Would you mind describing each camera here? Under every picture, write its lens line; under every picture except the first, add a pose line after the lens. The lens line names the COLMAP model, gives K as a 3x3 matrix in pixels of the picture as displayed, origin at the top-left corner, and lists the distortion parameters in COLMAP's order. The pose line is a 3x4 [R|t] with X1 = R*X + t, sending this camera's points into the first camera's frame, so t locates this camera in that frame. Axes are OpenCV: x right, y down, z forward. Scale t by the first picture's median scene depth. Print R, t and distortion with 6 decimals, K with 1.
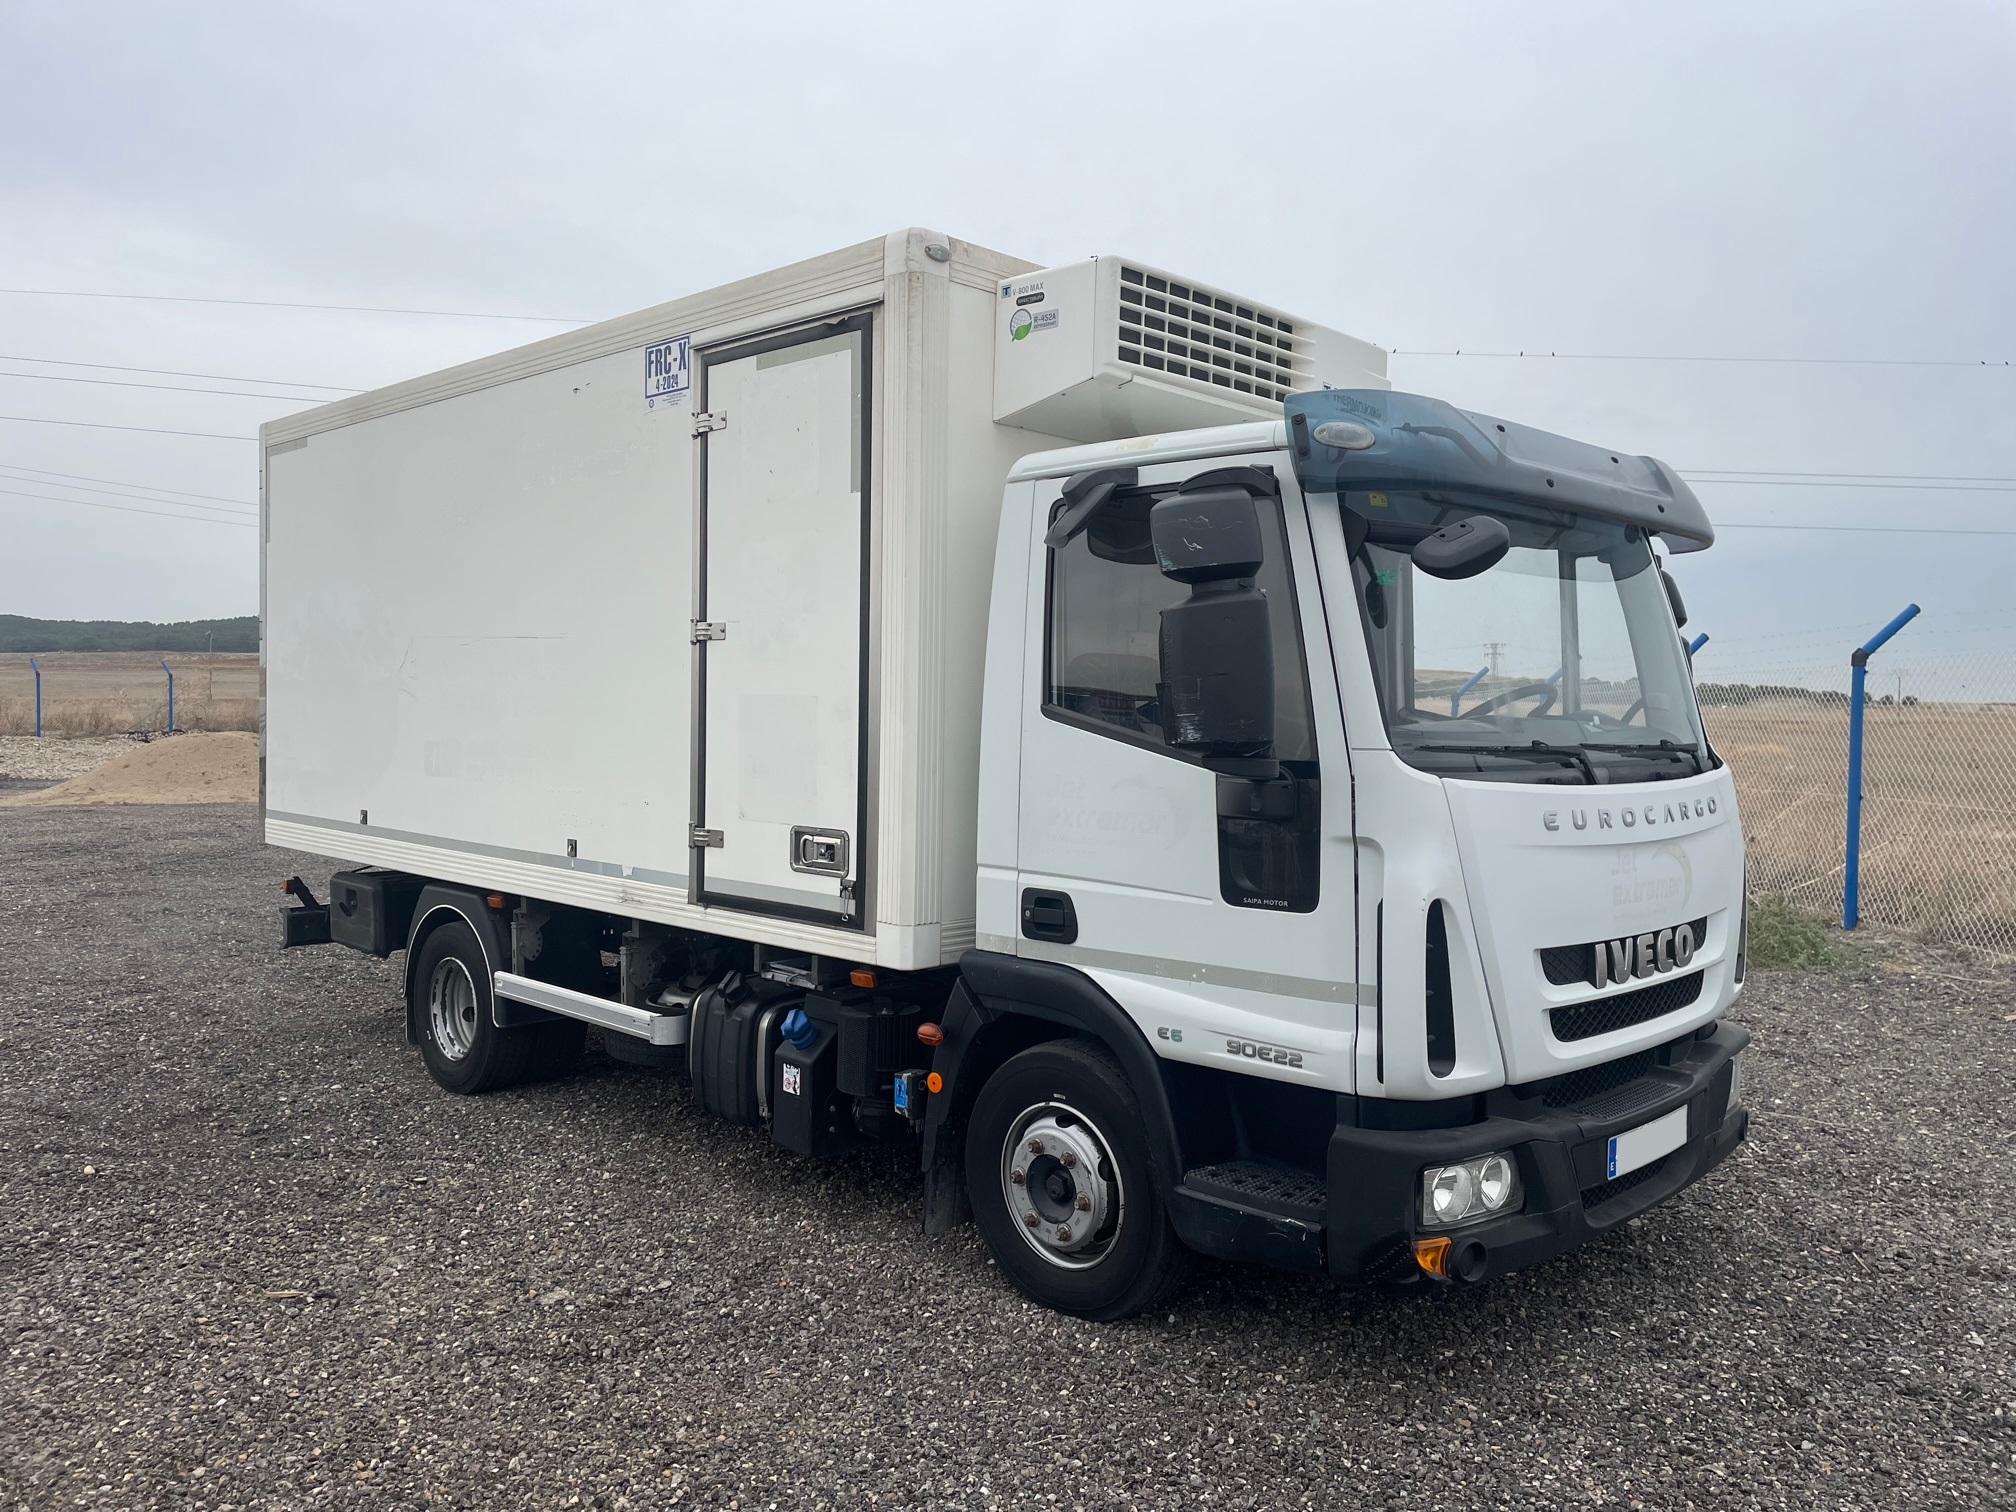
lens RADIAL K [[1540.7, 0, 1008.0], [0, 1540.7, 756.0], [0, 0, 1]] dist [0.111329, -0.151669]
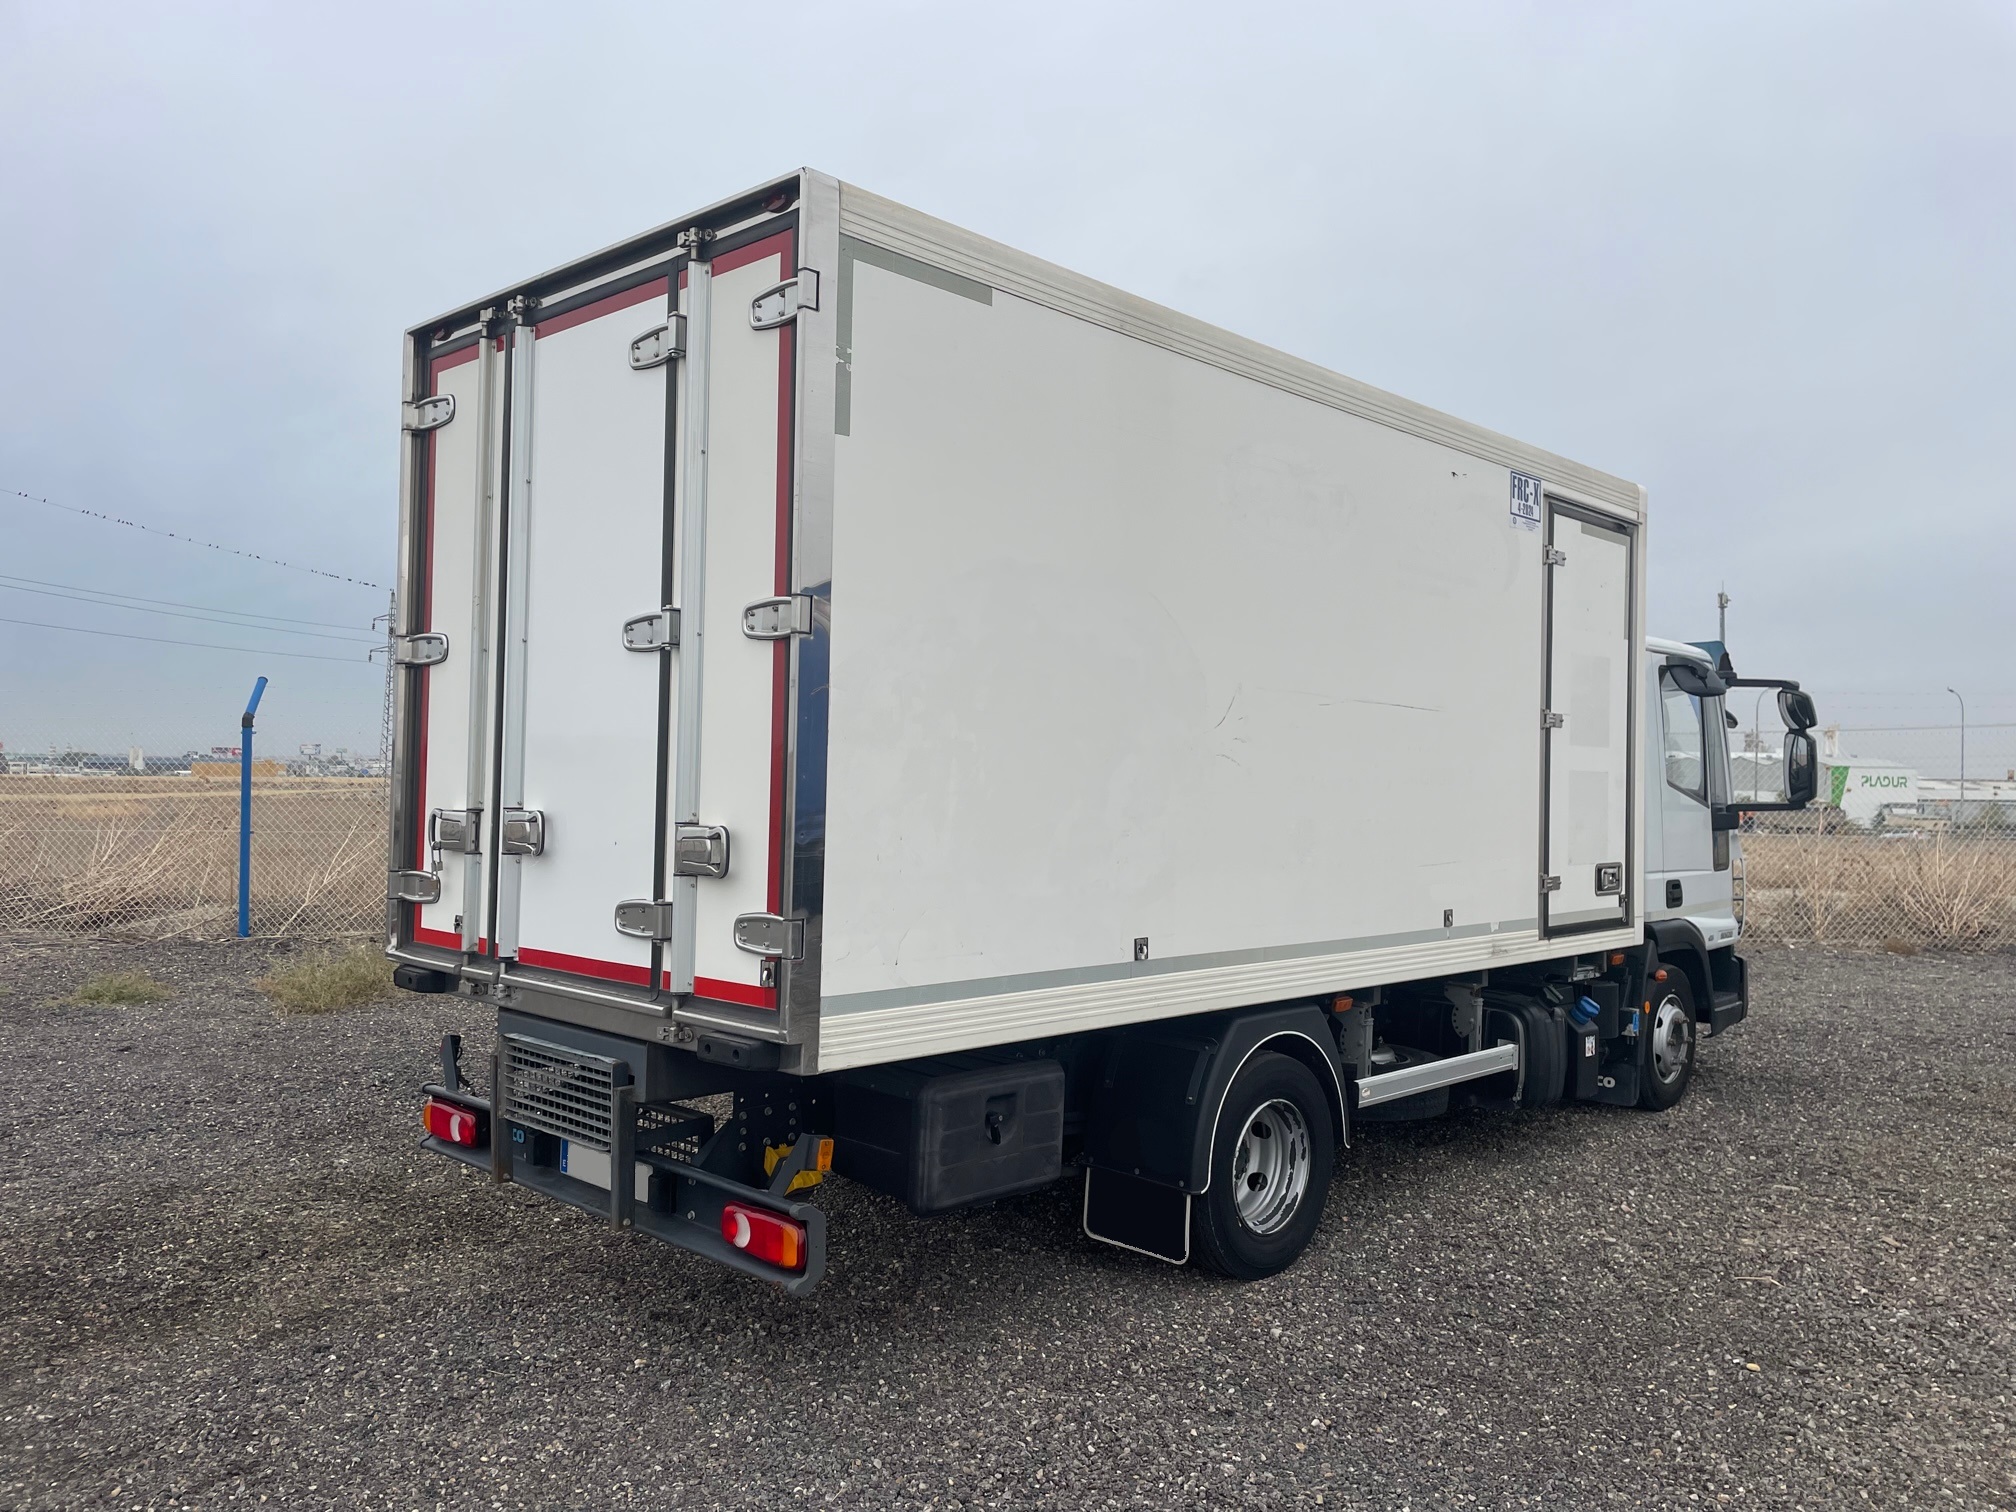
lens RADIAL K [[1525.8, 0, 1042.2], [0, 1525.8, 743.5], [0, 0, 1]] dist [-0.005786, -0.001379]
pose [[-0.019073, 0.005572, 0.999803, -1.444524], [0.011432, 0.999920, -0.005354, -0.059763], [-0.999753, 0.011327, -0.019135, 1.456101]]
